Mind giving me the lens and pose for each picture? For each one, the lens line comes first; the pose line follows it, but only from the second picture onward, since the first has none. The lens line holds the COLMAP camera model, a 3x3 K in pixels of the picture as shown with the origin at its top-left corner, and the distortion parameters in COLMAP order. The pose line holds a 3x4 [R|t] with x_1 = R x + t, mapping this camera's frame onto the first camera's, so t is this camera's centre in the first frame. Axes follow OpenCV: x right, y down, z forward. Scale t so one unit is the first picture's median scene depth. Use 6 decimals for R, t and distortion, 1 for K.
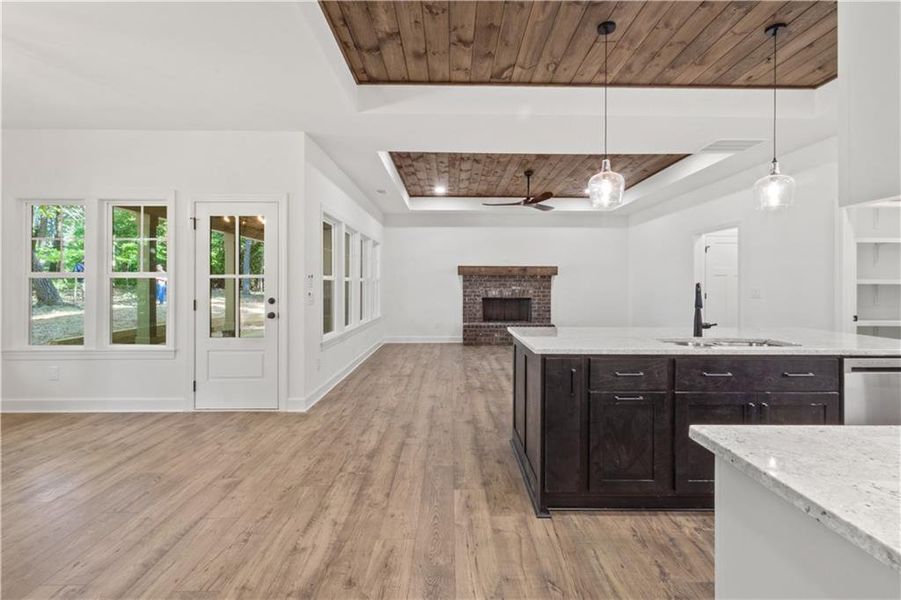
lens RADIAL K [[423.8, 0, 459.9], [0, 423.8, 283.2], [0, 0, 1]] dist [0.005674, 0.000633]
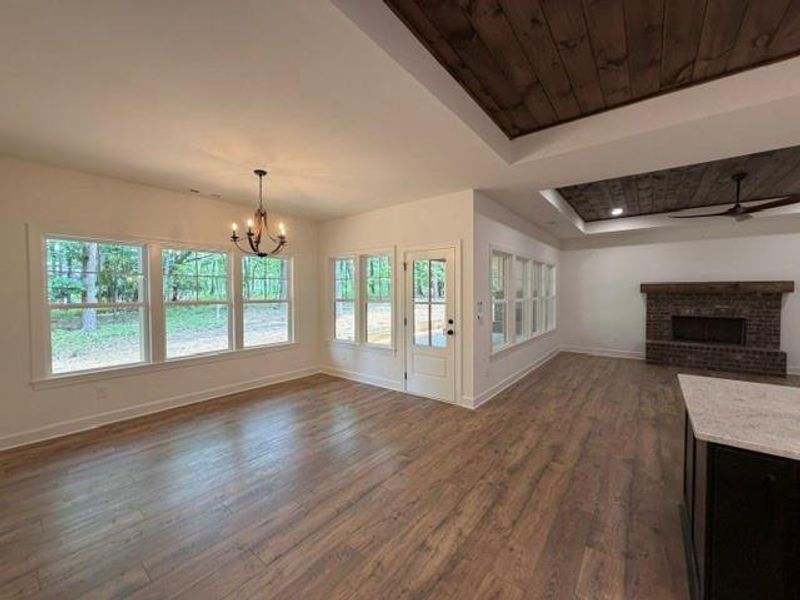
lens RADIAL K [[321.2, 0, 399.5], [0, 321.2, 300.6], [0, 0, 1]] dist [0.000223, 0.000570]
pose [[0.781076, 0.012397, -0.624313, 0.071428], [0.003687, 0.999694, 0.024463, -0.058718], [0.624425, -0.021409, 0.780791, 0.130218]]
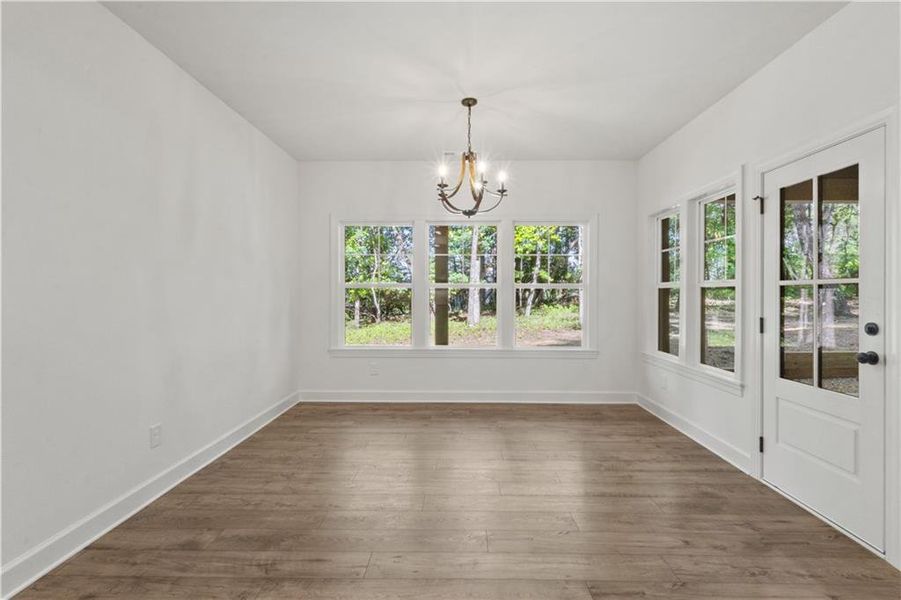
lens RADIAL K [[423.8, 0, 451.9], [0, 423.8, 291.4], [0, 0, 1]] dist [0.005674, 0.000633]
pose [[-0.025093, -0.002907, -0.999681, 0.080536], [-0.004466, 0.999986, -0.002796, 0.001989], [0.999675, 0.004394, -0.025106, 0.613267]]
